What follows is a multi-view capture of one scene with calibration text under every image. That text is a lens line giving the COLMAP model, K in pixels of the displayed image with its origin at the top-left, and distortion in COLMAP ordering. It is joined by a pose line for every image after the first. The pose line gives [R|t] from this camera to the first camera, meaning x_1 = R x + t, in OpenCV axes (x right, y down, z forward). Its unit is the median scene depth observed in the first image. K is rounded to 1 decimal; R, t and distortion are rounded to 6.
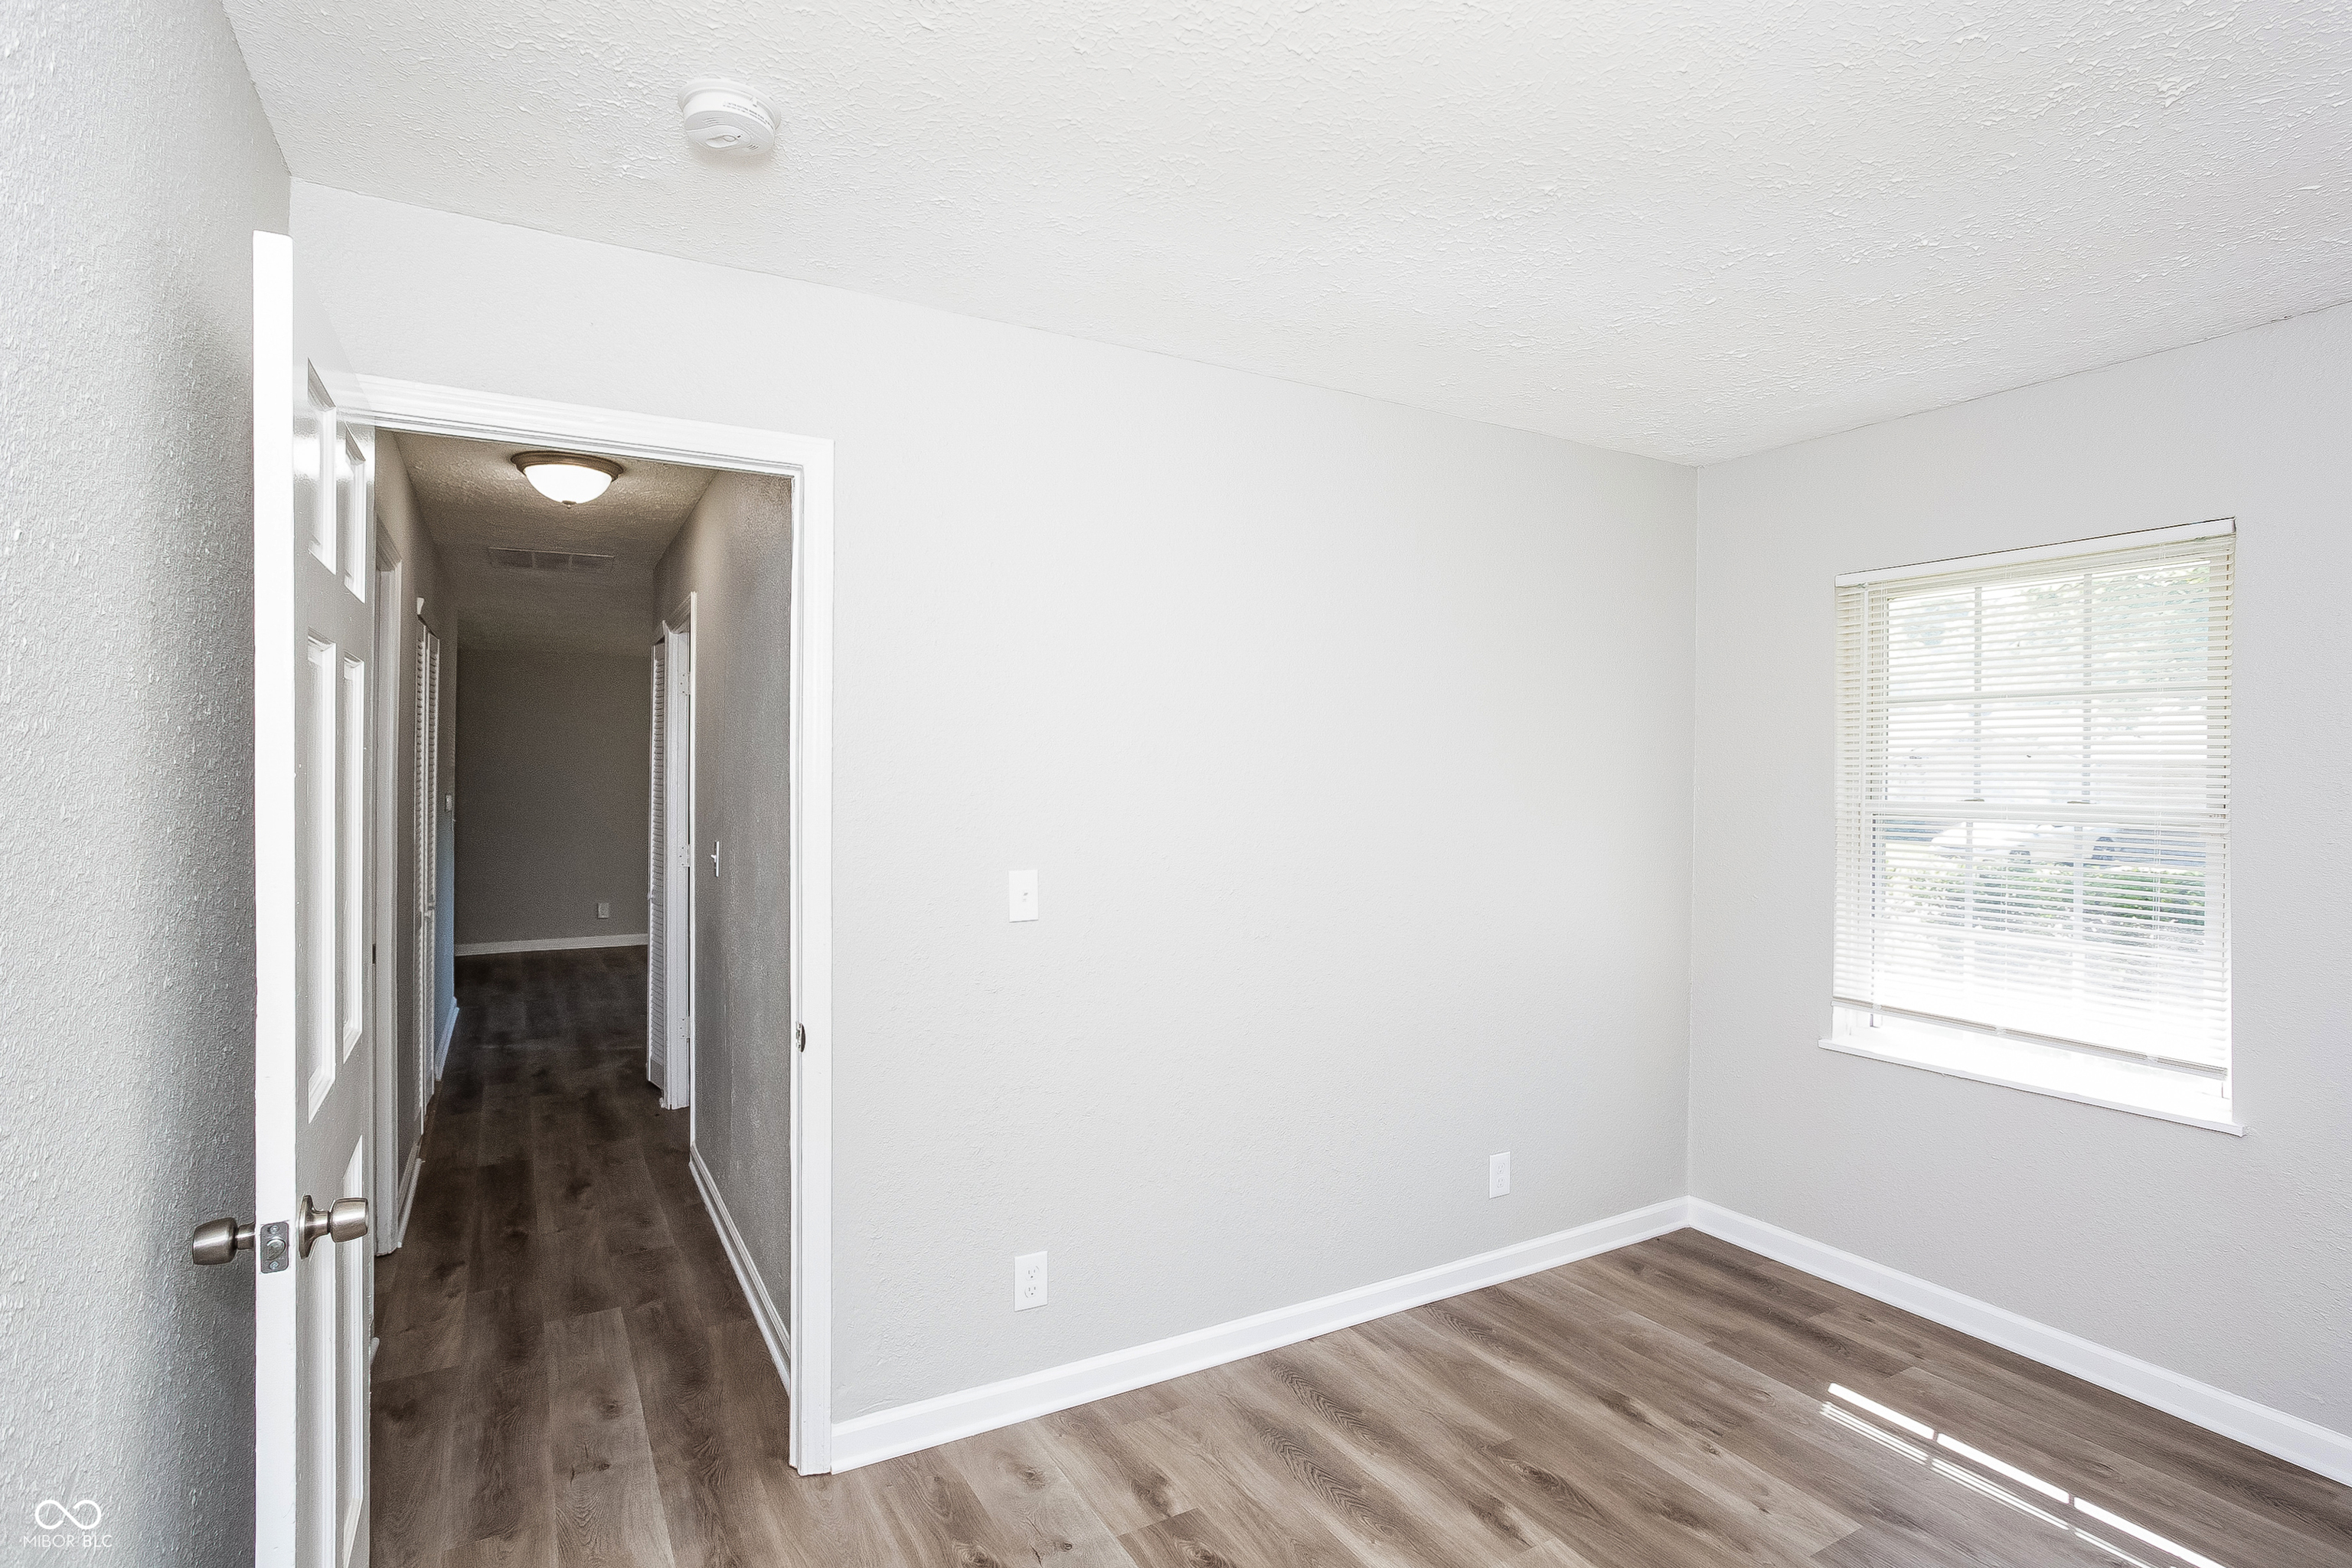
lens RADIAL K [[1175.7, 0, 1176.0], [0, 1175.7, 784.0], [0, 0, 1]] dist [0.002277, 0.000573]
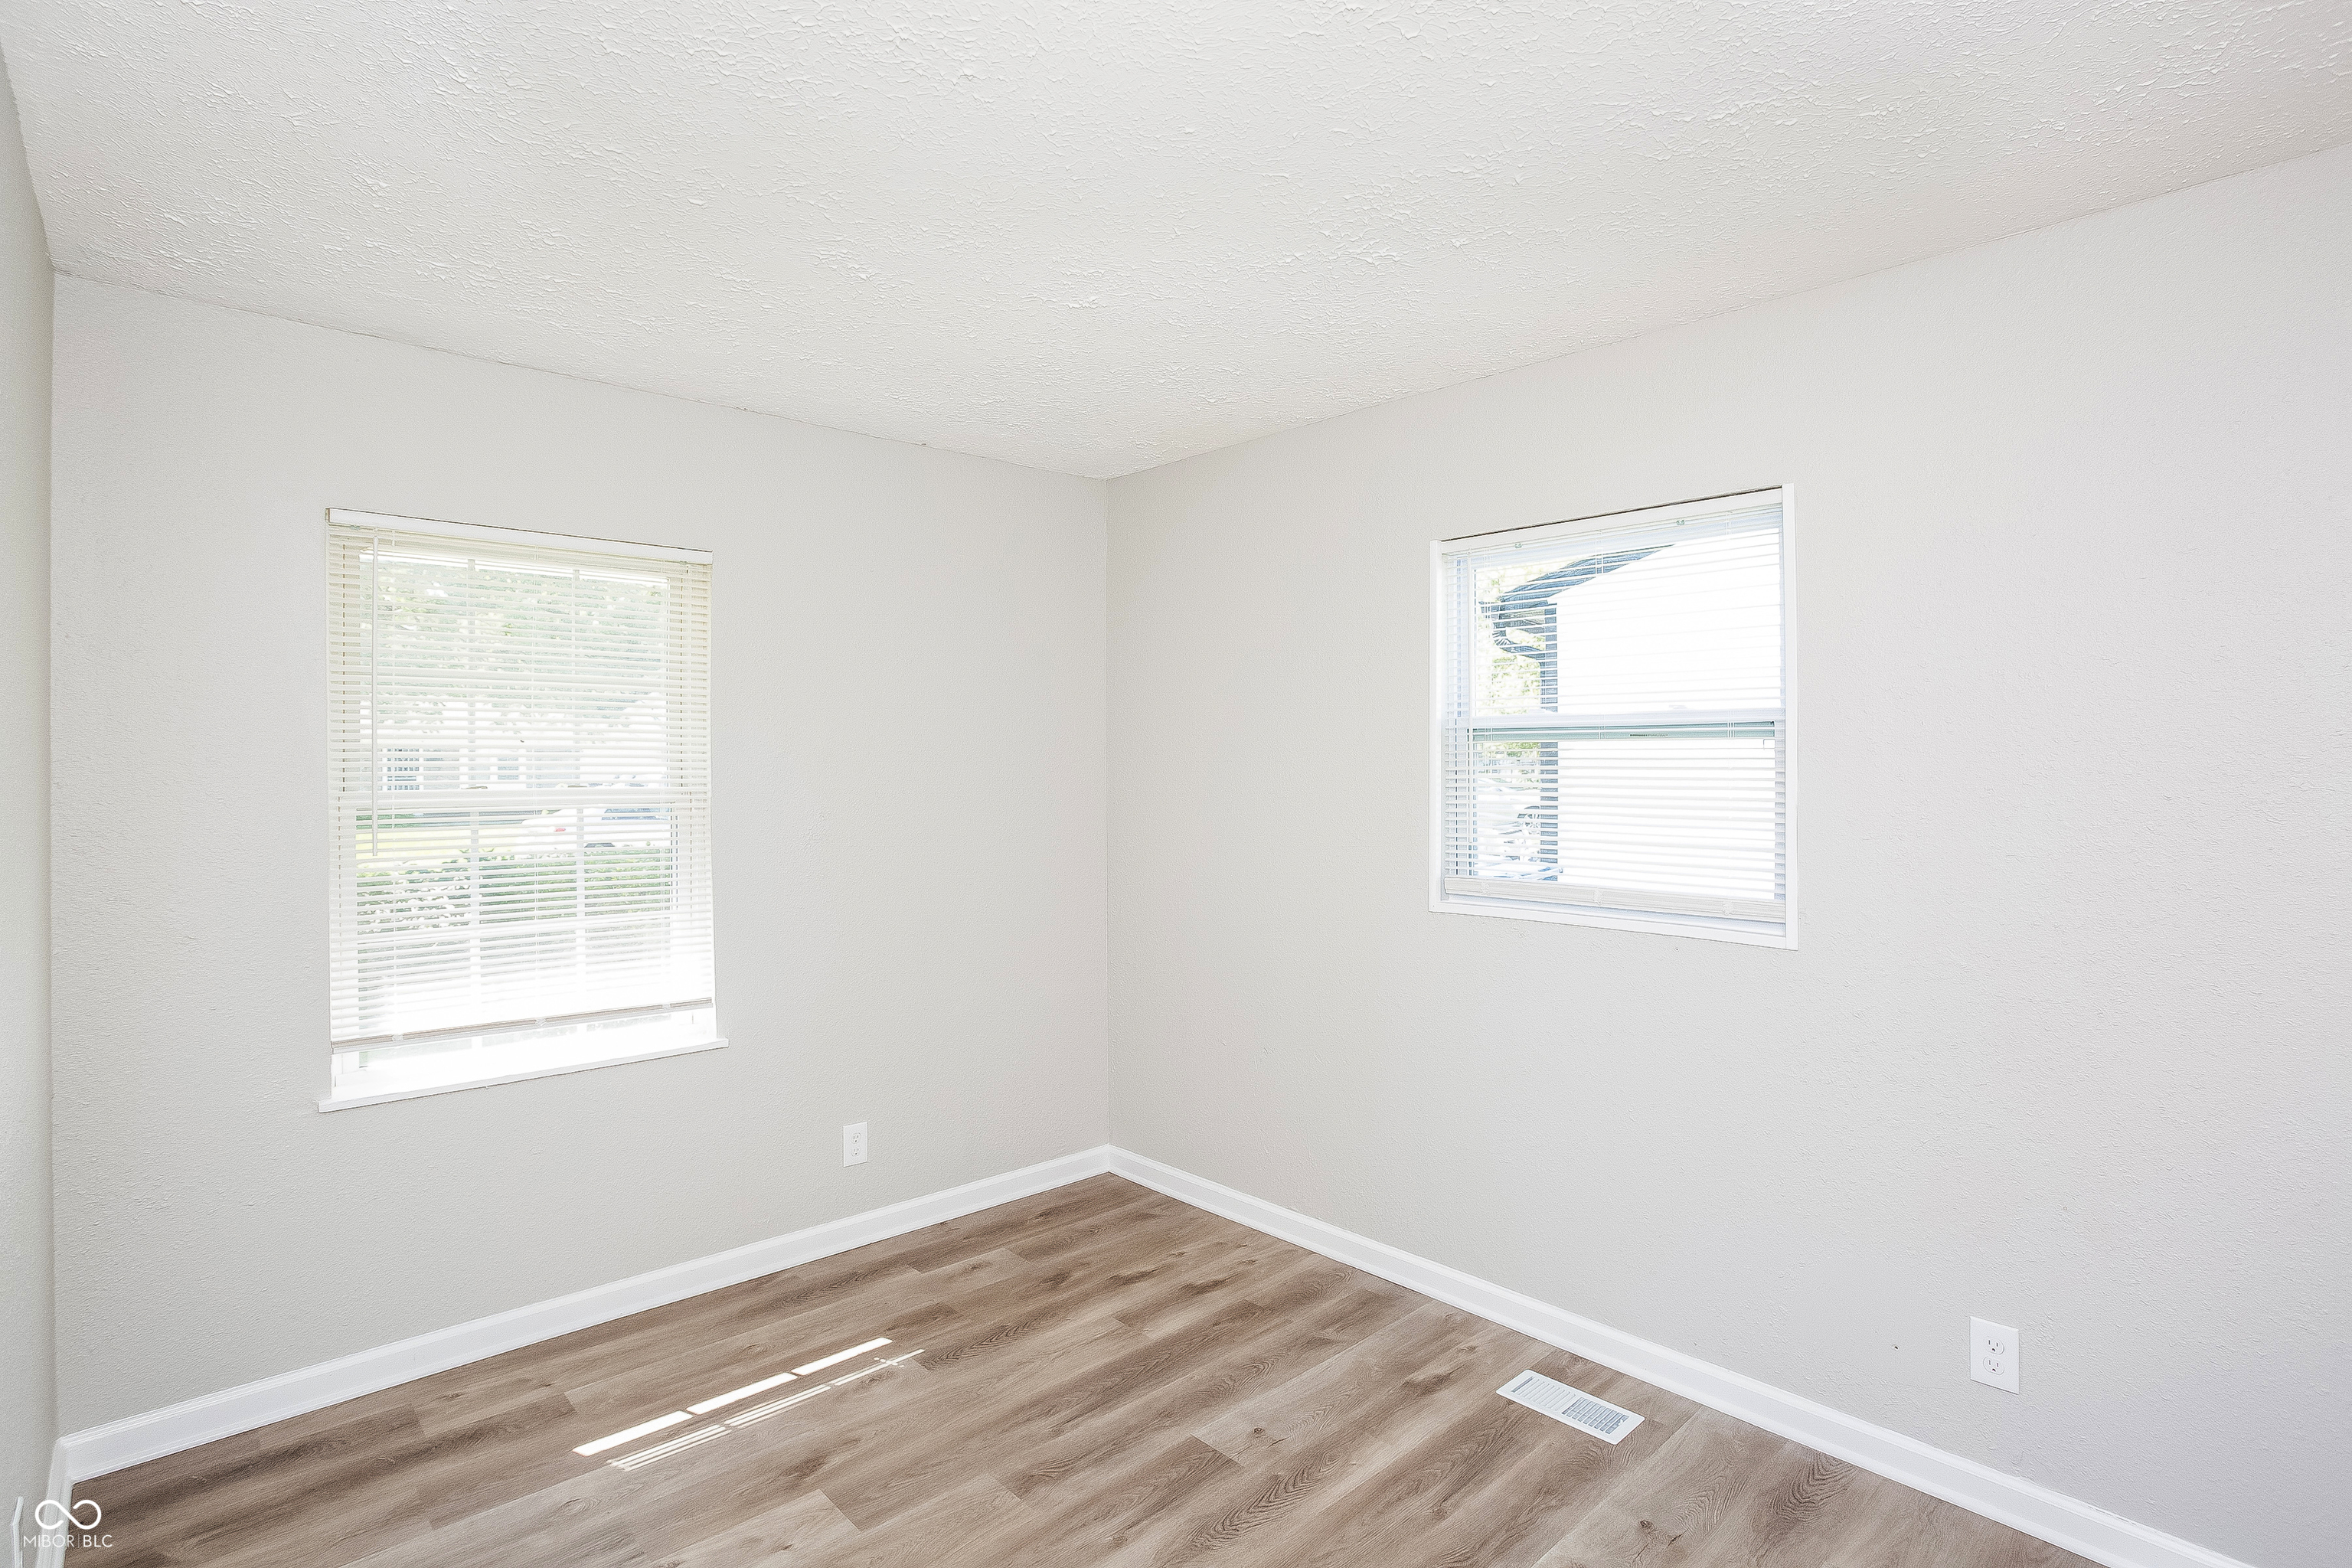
lens RADIAL K [[1118.1, 0, 1186.9], [0, 1118.1, 774.1], [0, 0, 1]] dist [-0.025803, 0.000664]
pose [[-0.238570, -0.003735, 0.971118, -0.350227], [0.009811, 0.999932, 0.006256, 0.002991], [-0.971076, 0.011020, -0.238518, 0.750142]]
